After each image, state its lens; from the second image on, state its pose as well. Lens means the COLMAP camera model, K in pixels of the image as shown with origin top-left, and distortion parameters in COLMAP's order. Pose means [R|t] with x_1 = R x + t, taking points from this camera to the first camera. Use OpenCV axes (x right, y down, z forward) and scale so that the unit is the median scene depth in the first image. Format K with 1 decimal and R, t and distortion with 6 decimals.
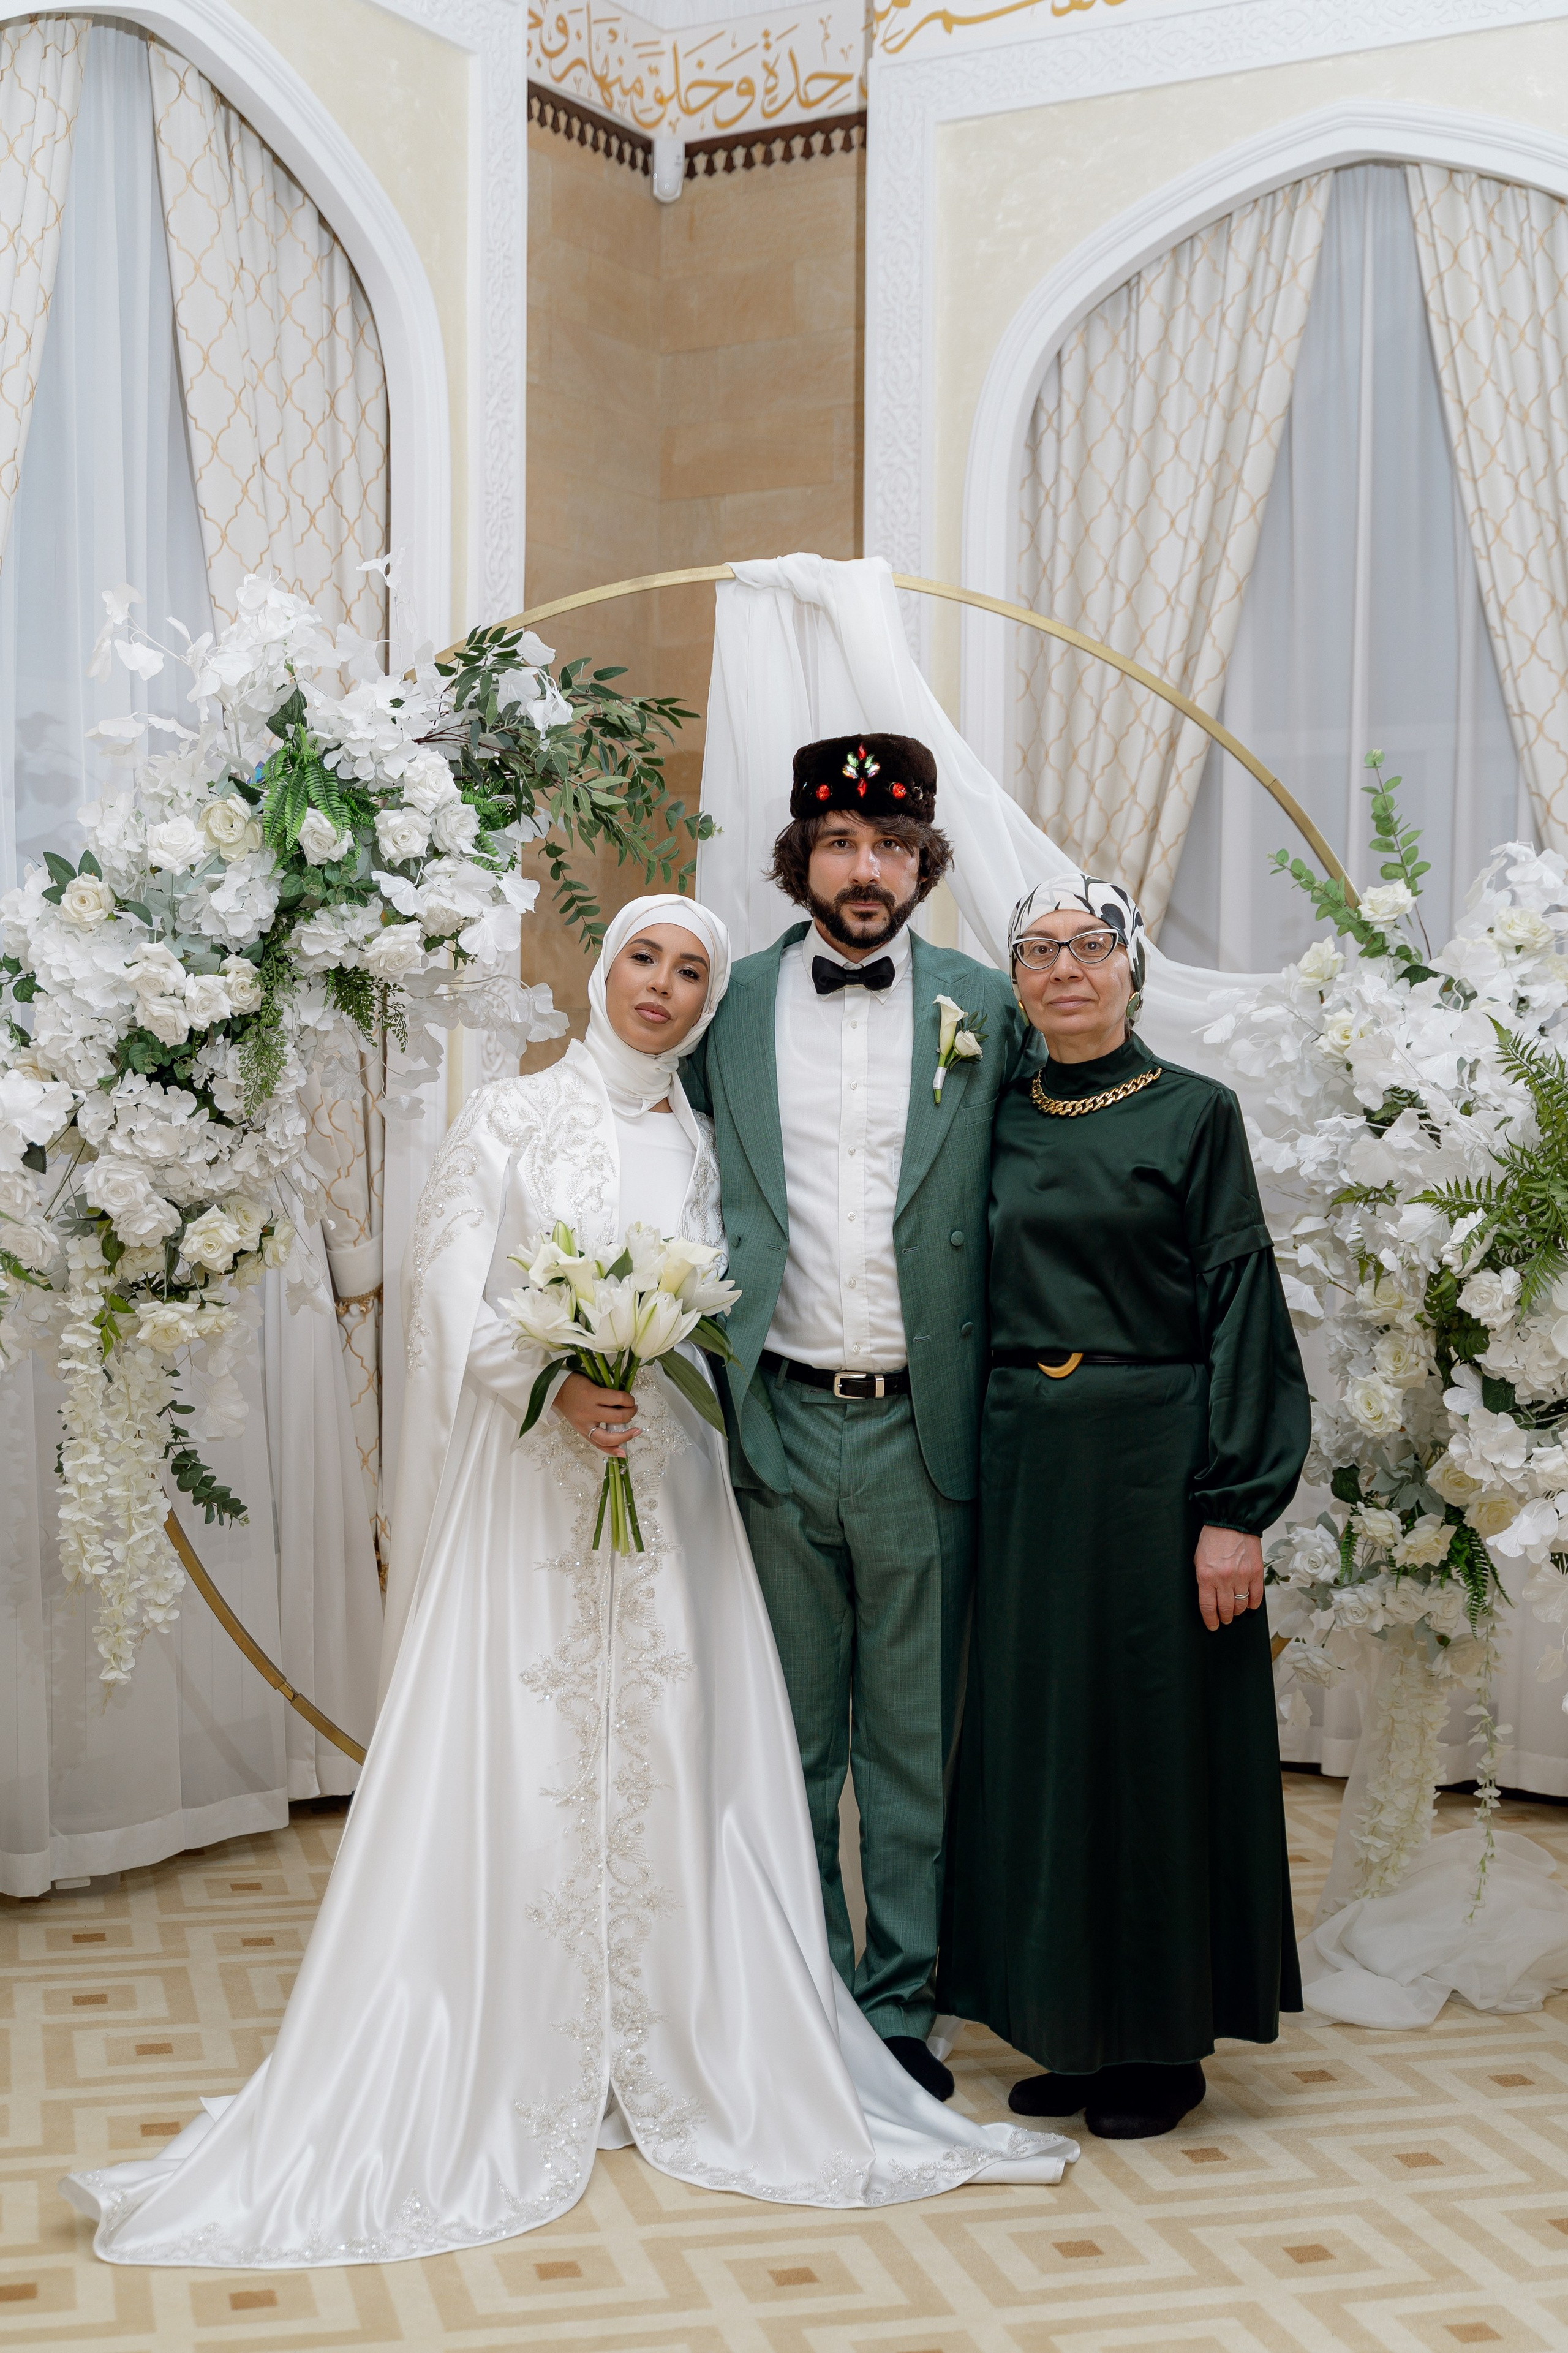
lens RADIAL K [[3055.2, 0, 749.8], [0, 3055.2, 1173.3], [0, 0, 1]] dist [0.004963, -0.041723]
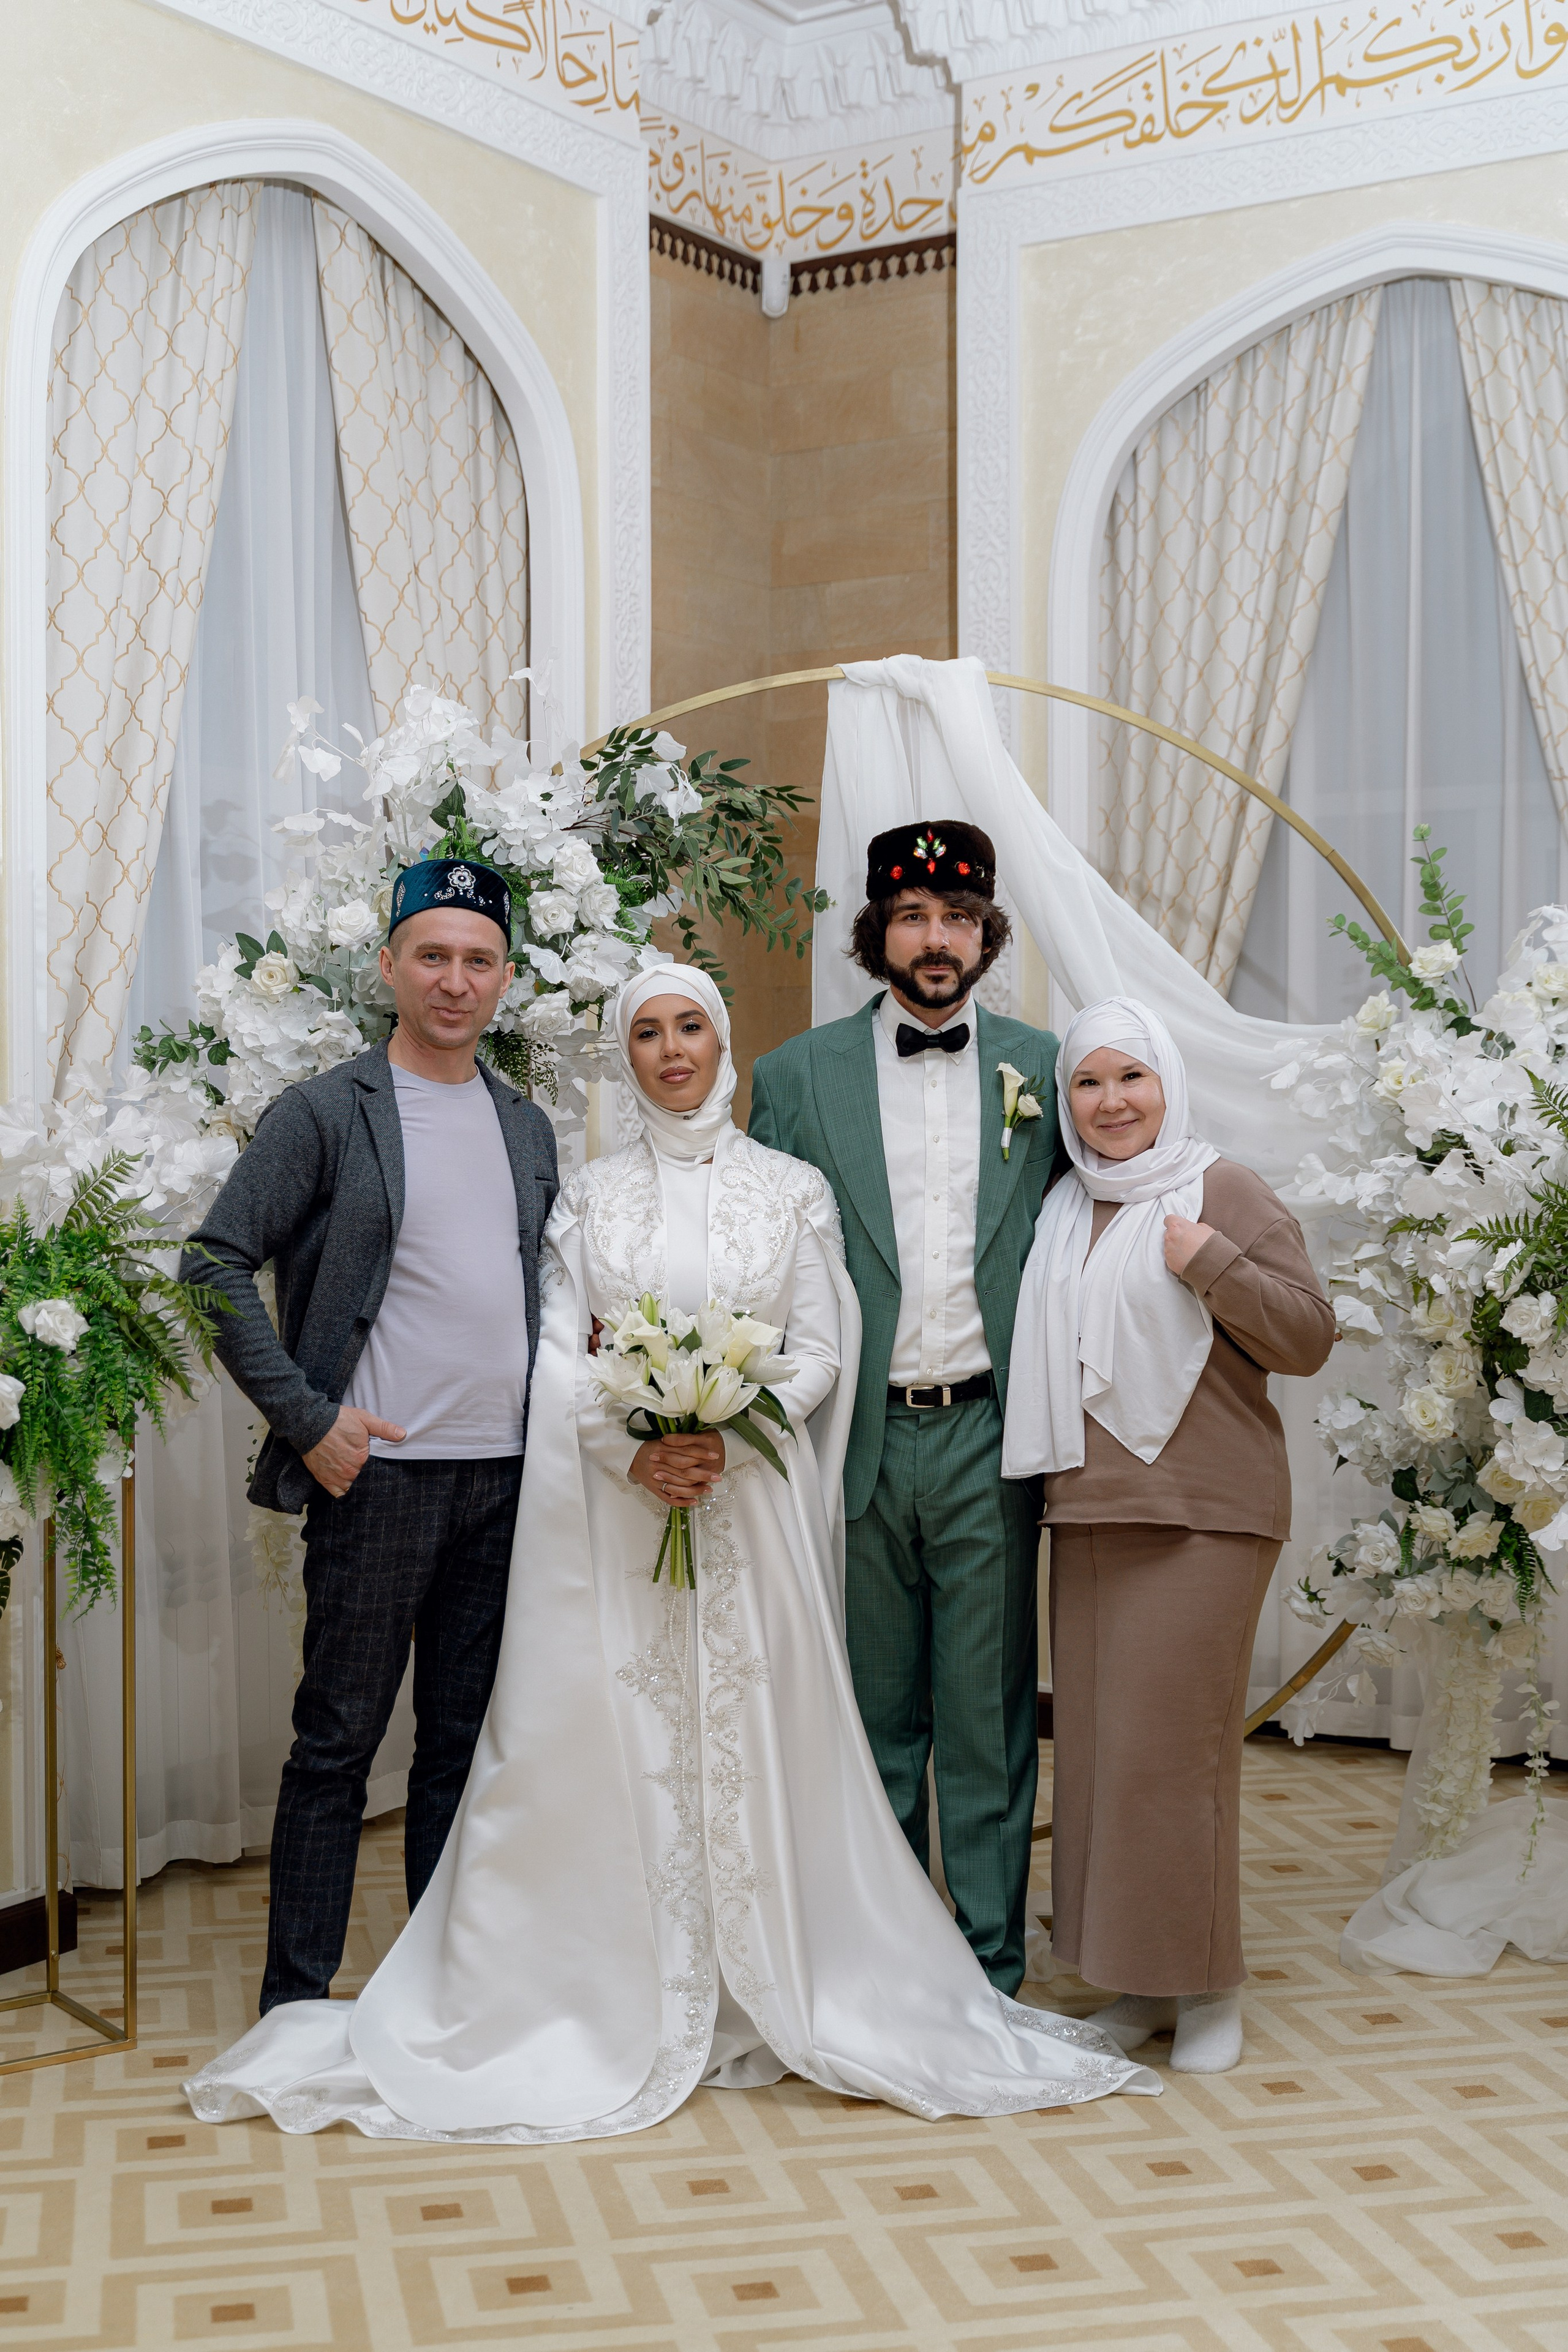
lens RADIAL K [[2876.3, 0, 767.2], [0, 2876.3, 1156.2], [0, 0, 1]] dist [-0.003651, -0.022627]
pose [[0.999502, -0.010487, -0.029749, -0.003877], [0.010152, 0.999884, -0.011381, -0.007935], [0.029865, 0.011073, 0.999493, -0.050892]]
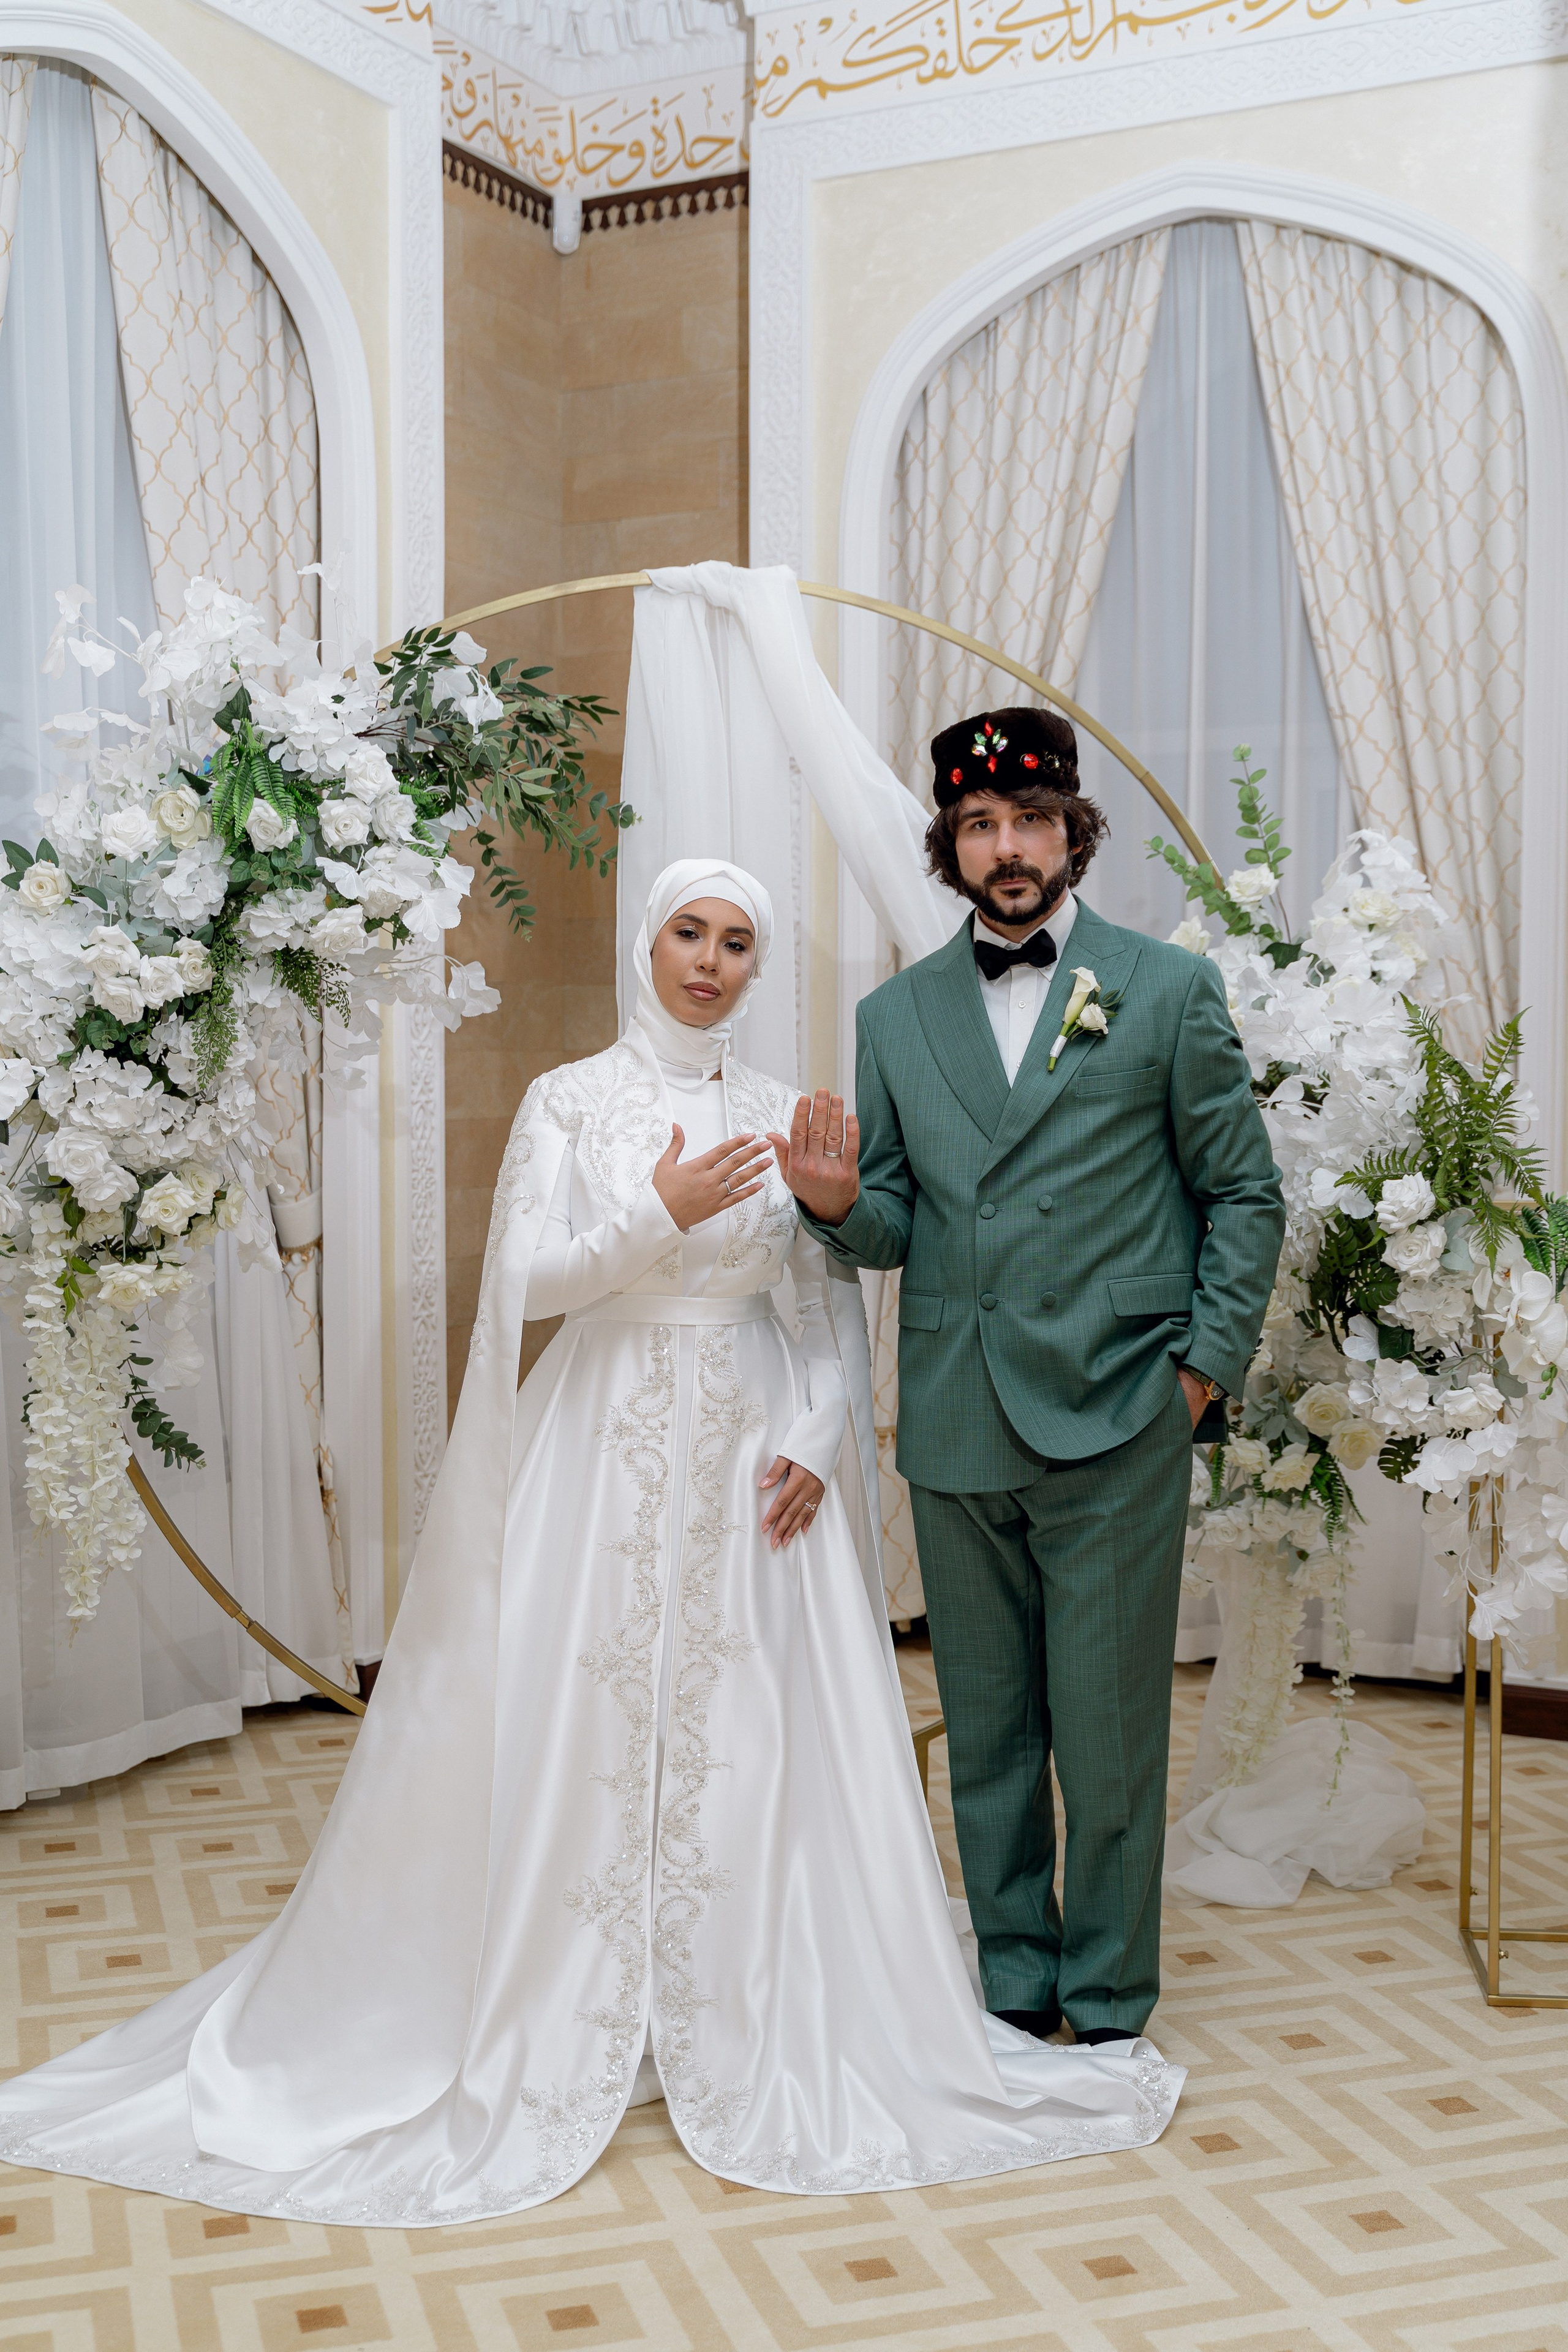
lens RADIAL K [[2608.2, 0, 784.0], [0, 2608.2, 1176.0], [0, 0, 1]] dist [-0.001994, -0.017409]
pose [[0.998031, -0.009304, 0.062021, -0.017141], [0.007913, 0.999712, 0.022636, -0.006855], [-0.062214, -0.022101, 0.997818, 0.075893]]
